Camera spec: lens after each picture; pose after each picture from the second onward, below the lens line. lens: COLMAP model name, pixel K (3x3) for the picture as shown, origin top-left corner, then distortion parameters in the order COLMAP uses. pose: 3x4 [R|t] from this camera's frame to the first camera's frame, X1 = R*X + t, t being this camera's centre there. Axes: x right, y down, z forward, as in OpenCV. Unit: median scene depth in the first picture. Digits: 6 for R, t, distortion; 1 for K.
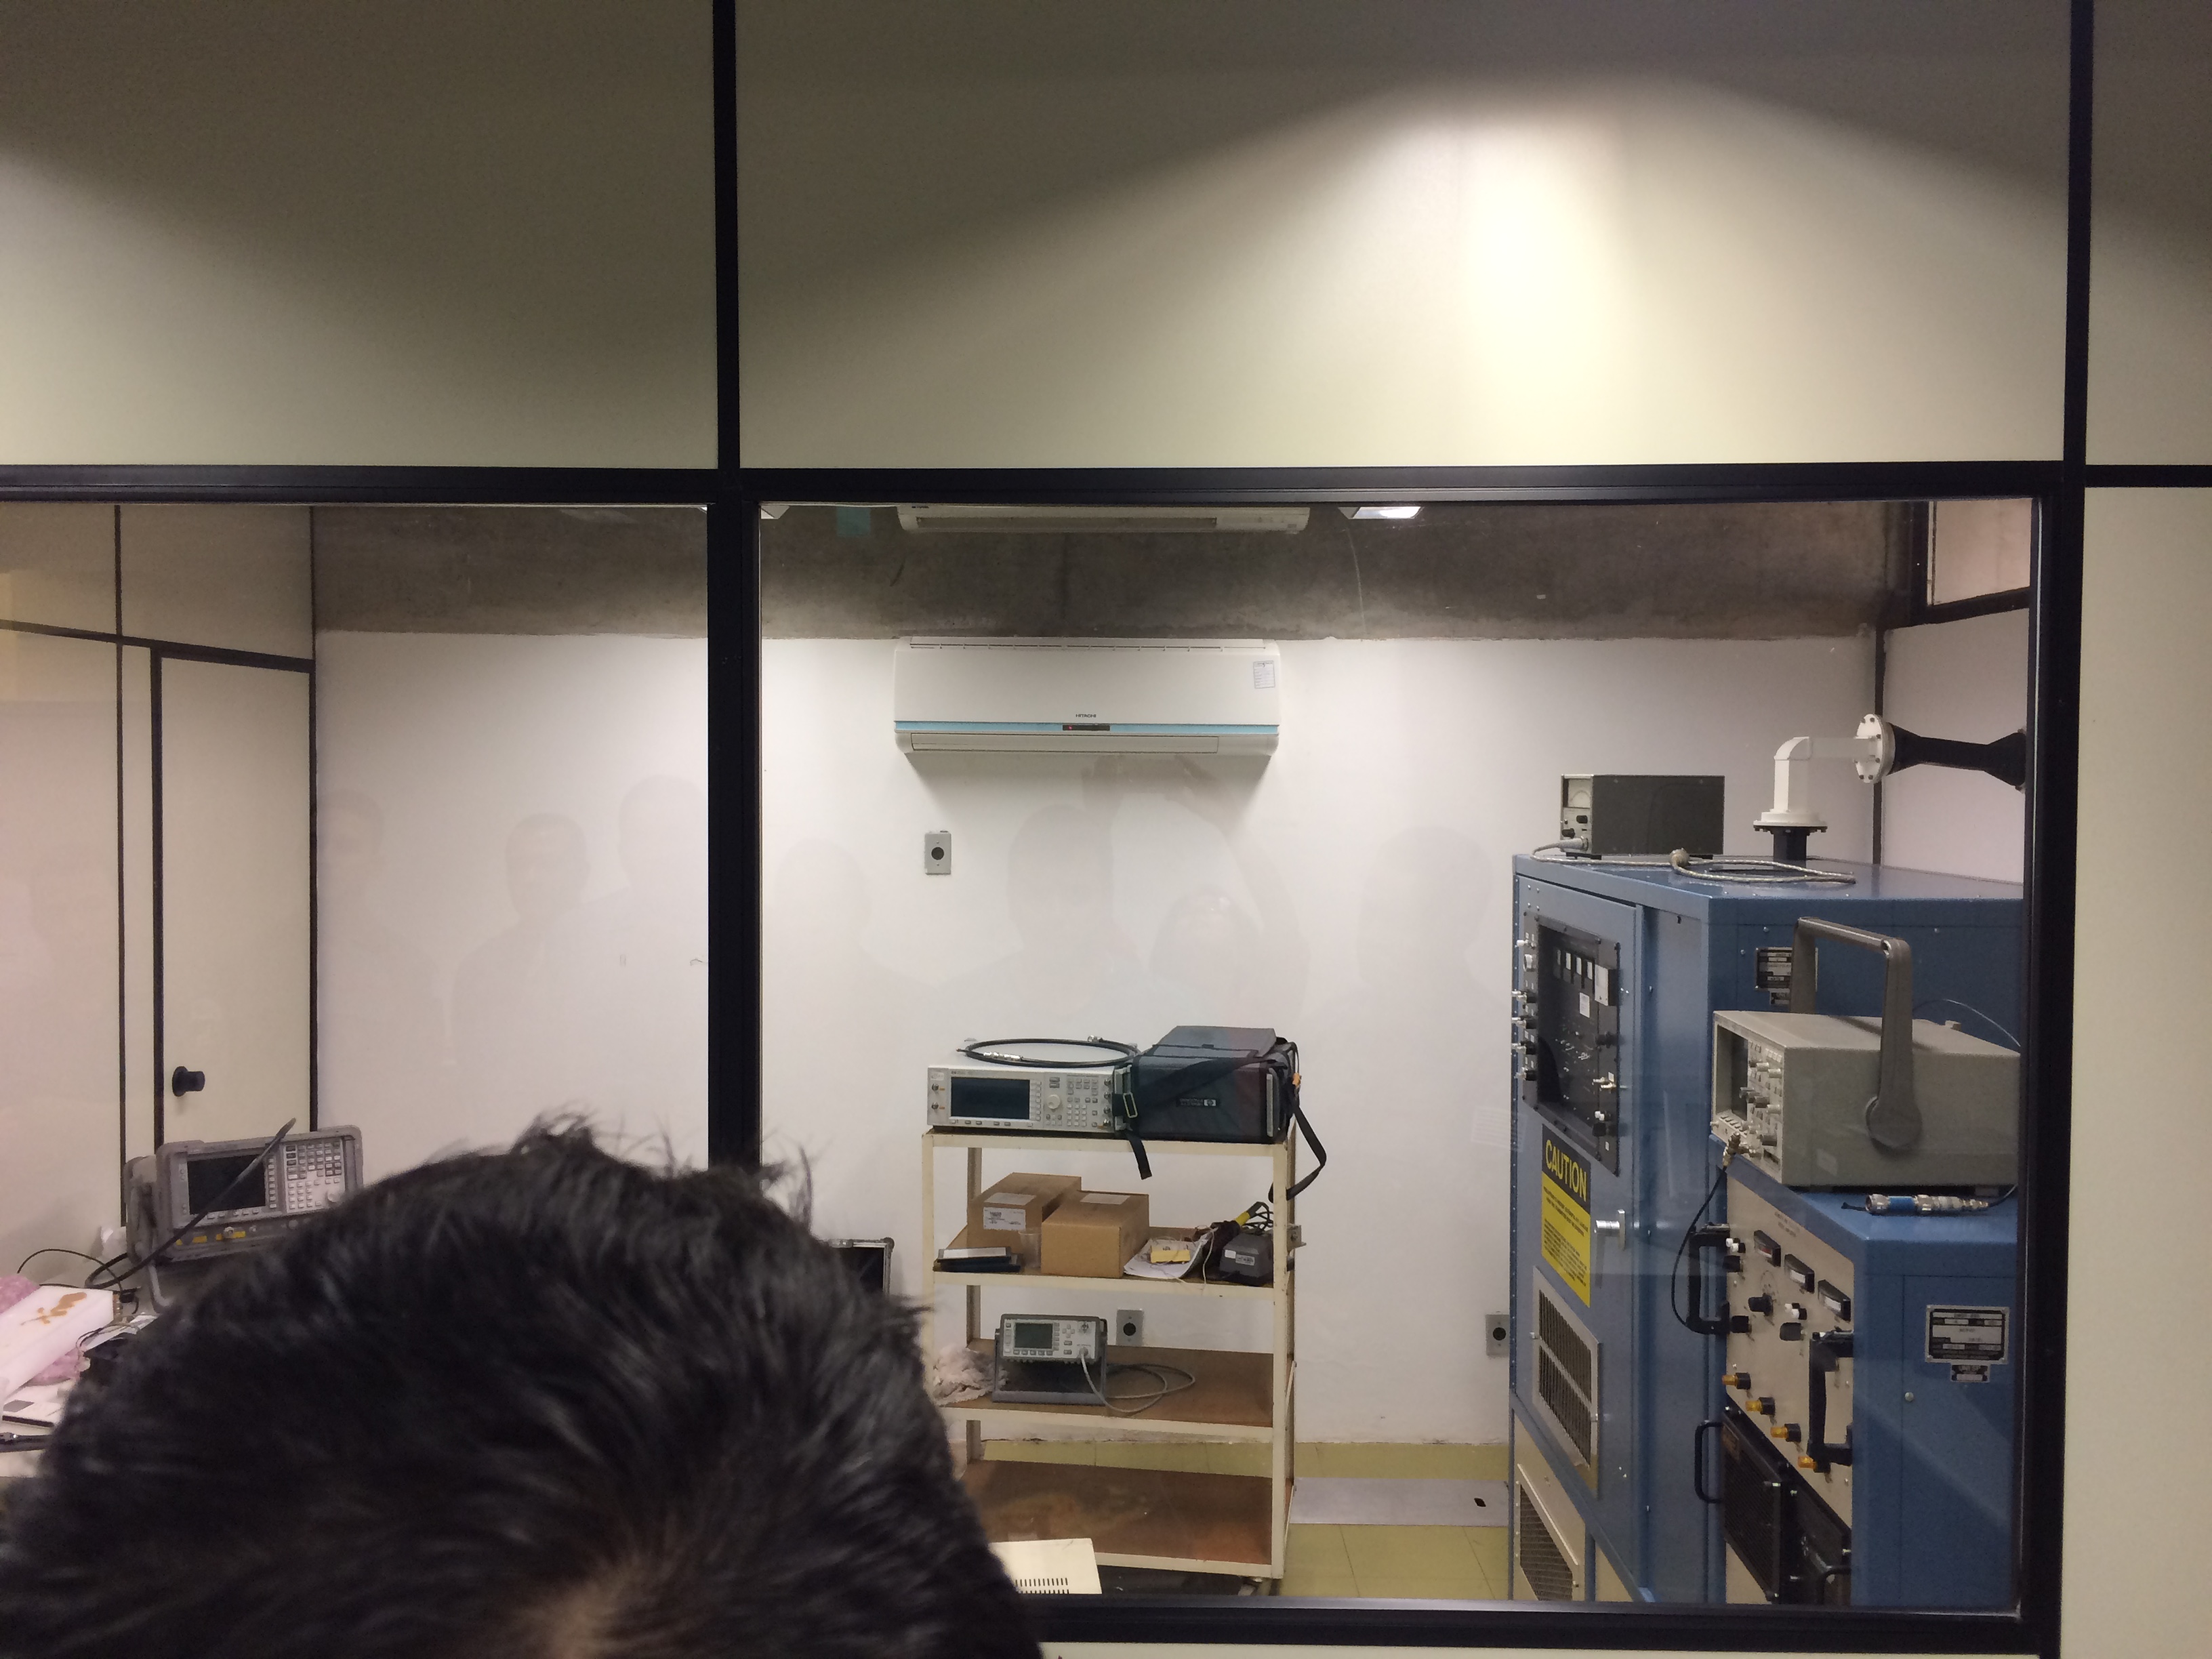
lens RADIAL K [[1914.9, 0, 1072.7], [0, 1914.9, 824.8], [0, 0, 1]] dist [0.095453, -0.129011]
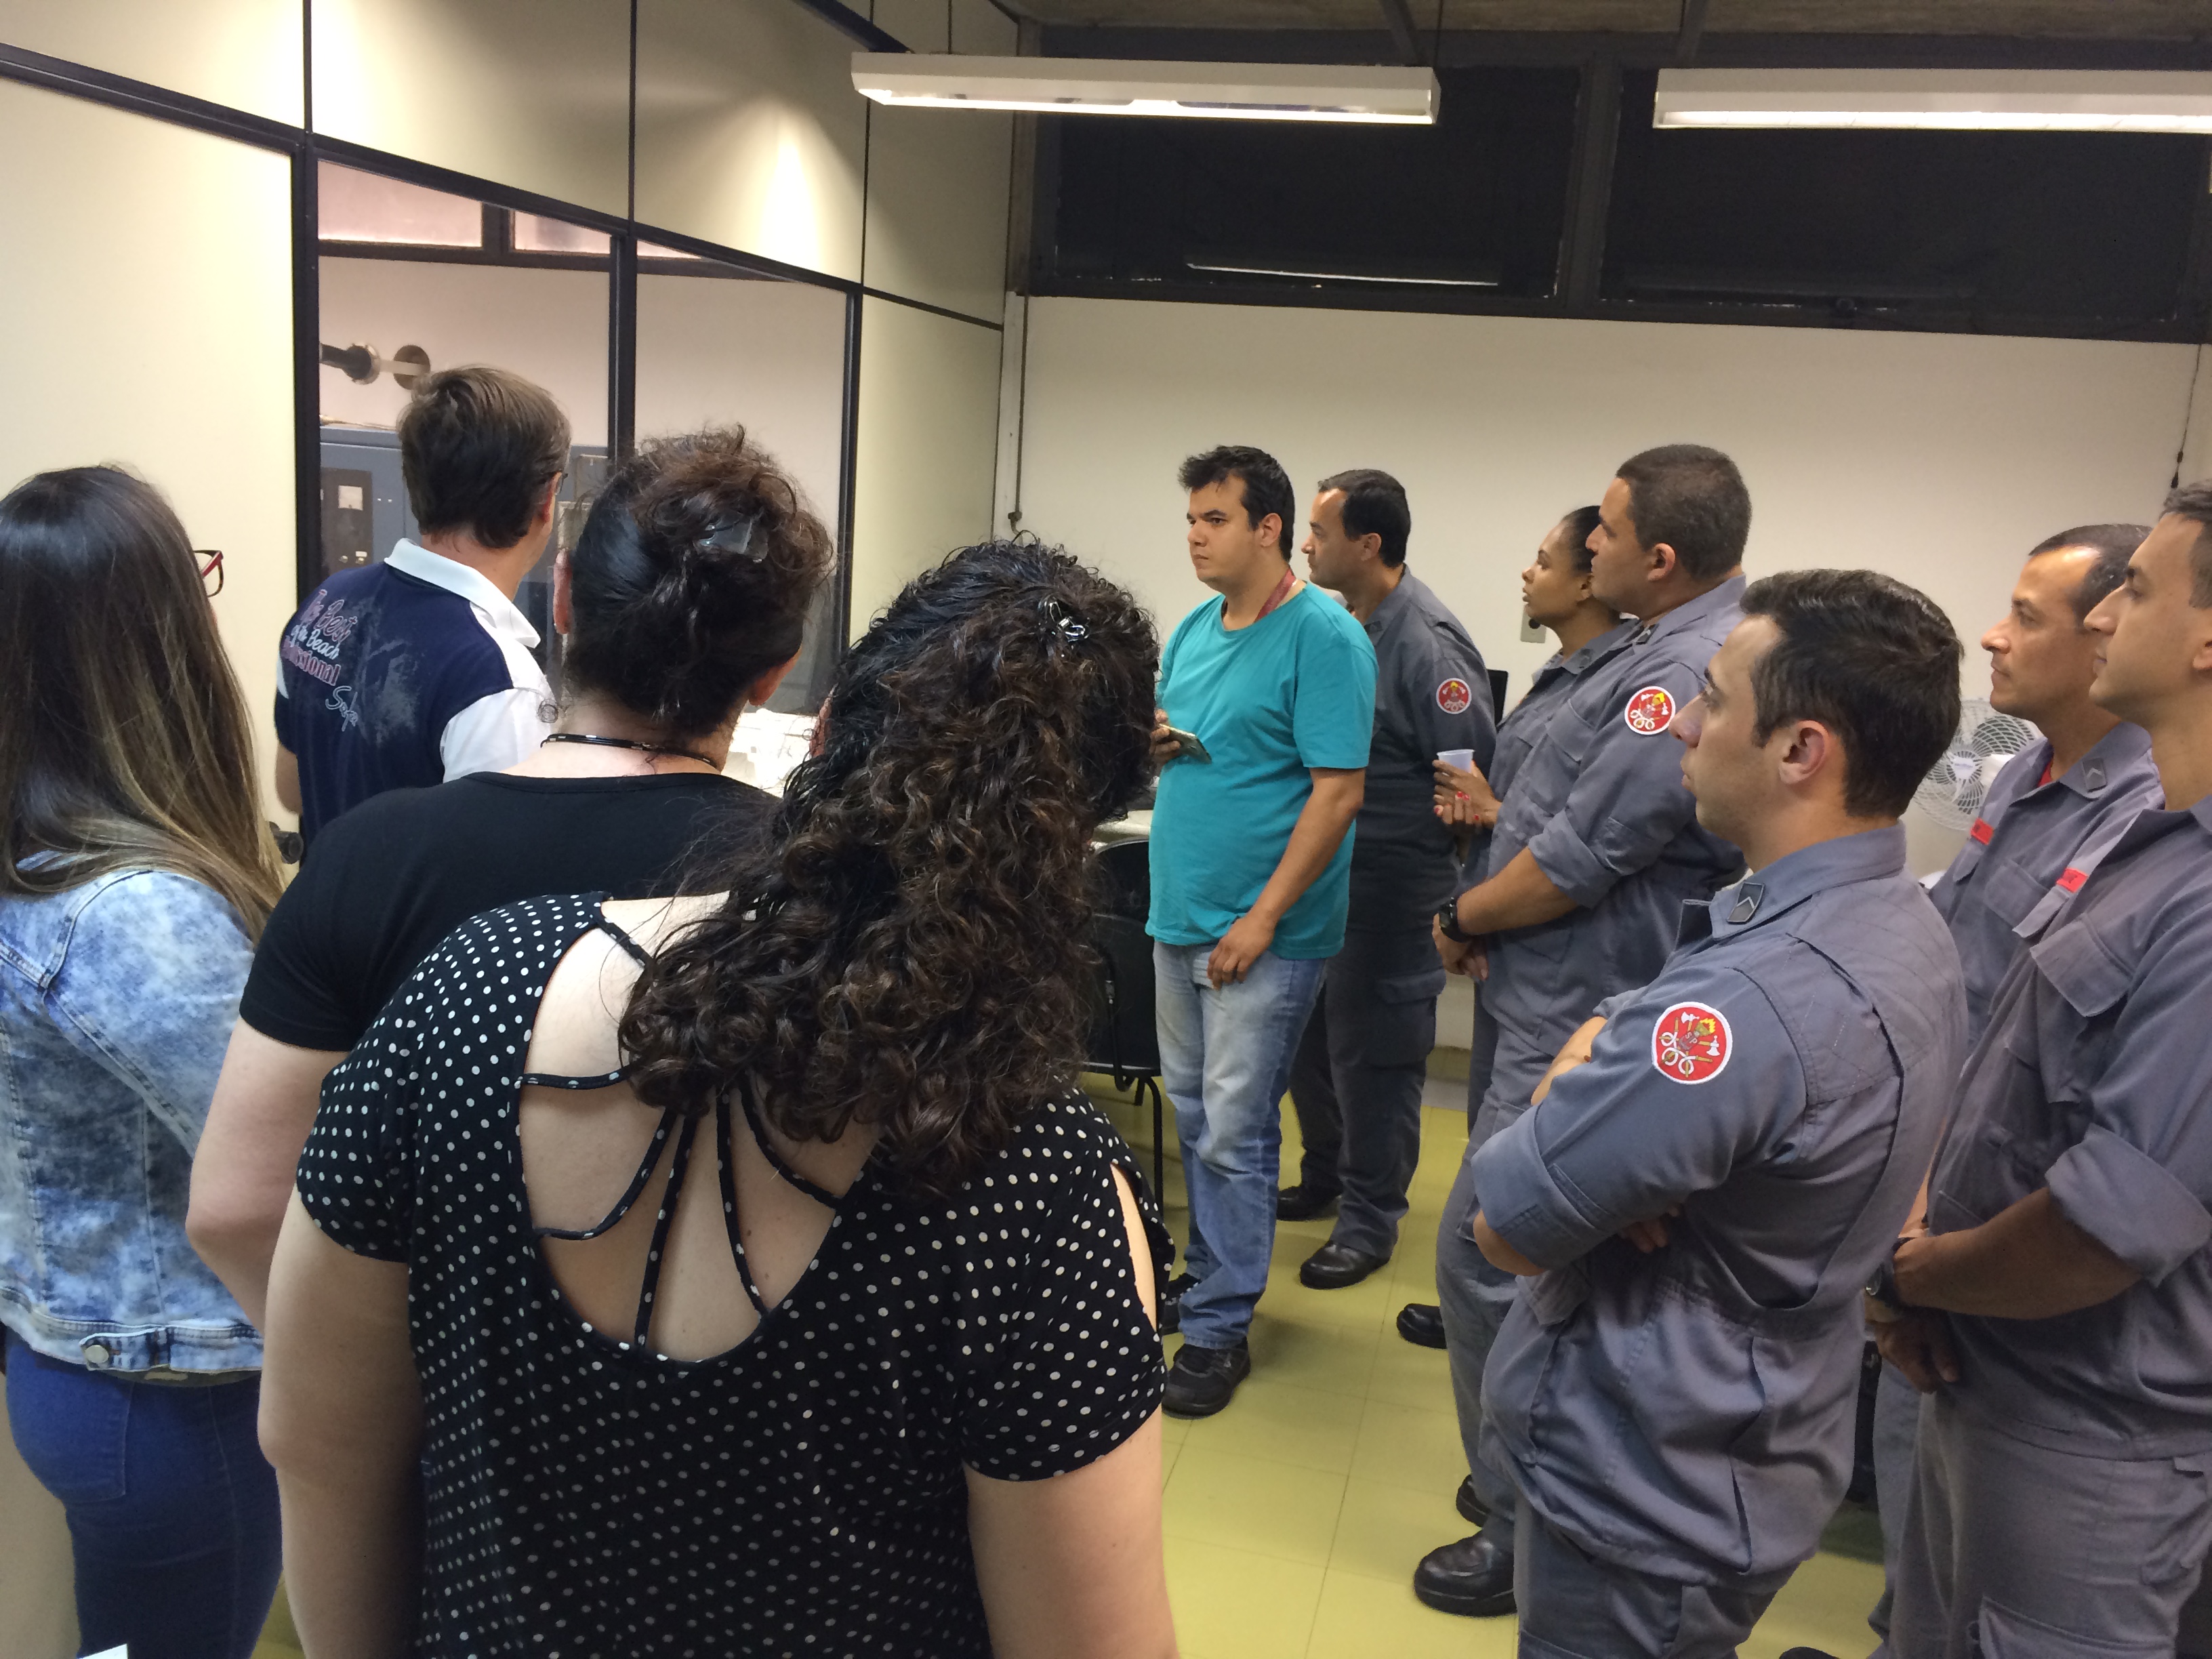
lens RADIAL K [[1914.9, 0, 1097.0], [0, 1914.9, 834.7], [0, 0, 1]] dist [0.095453, -0.129011]
pose [[0.229624, -0.178138, 0.956838, -0.886048], [-0.036560, 0.980835, 0.191380, 0.018450], [-0.972593, -0.078928, 0.218710, 0.001789]]
